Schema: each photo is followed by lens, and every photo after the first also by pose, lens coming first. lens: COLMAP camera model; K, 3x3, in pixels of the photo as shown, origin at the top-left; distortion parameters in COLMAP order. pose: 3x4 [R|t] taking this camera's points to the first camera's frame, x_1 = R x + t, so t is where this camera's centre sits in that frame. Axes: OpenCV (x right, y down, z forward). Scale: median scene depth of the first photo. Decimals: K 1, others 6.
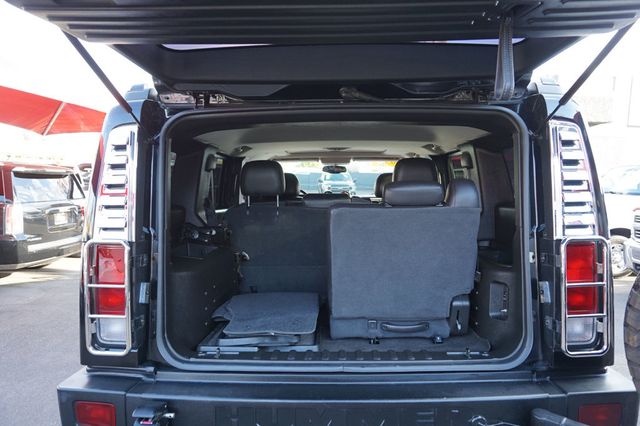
lens RADIAL K [[426.4, 0, 320.0], [0, 426.4, 215.1], [0, 0, 1]] dist [-0.075458, -0.004649]
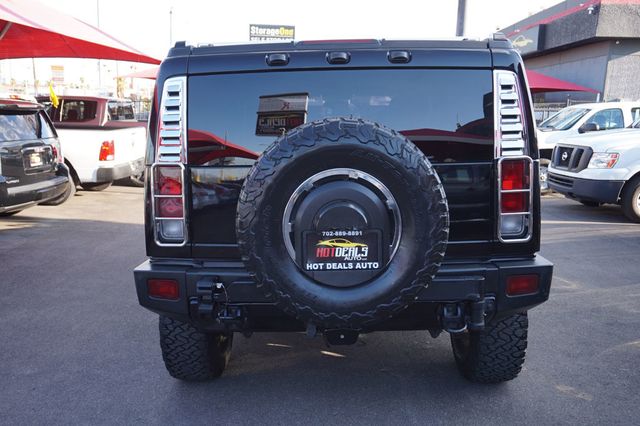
lens RADIAL K [[565.1, 0, 321.6], [0, 565.1, 212.4], [0, 0, 1]] dist [0.042350, -0.013417]
pose [[0.999947, -0.009594, 0.003614, -0.014535], [0.009239, 0.996089, 0.087872, 0.064655], [-0.004443, -0.087834, 0.996125, -0.880674]]
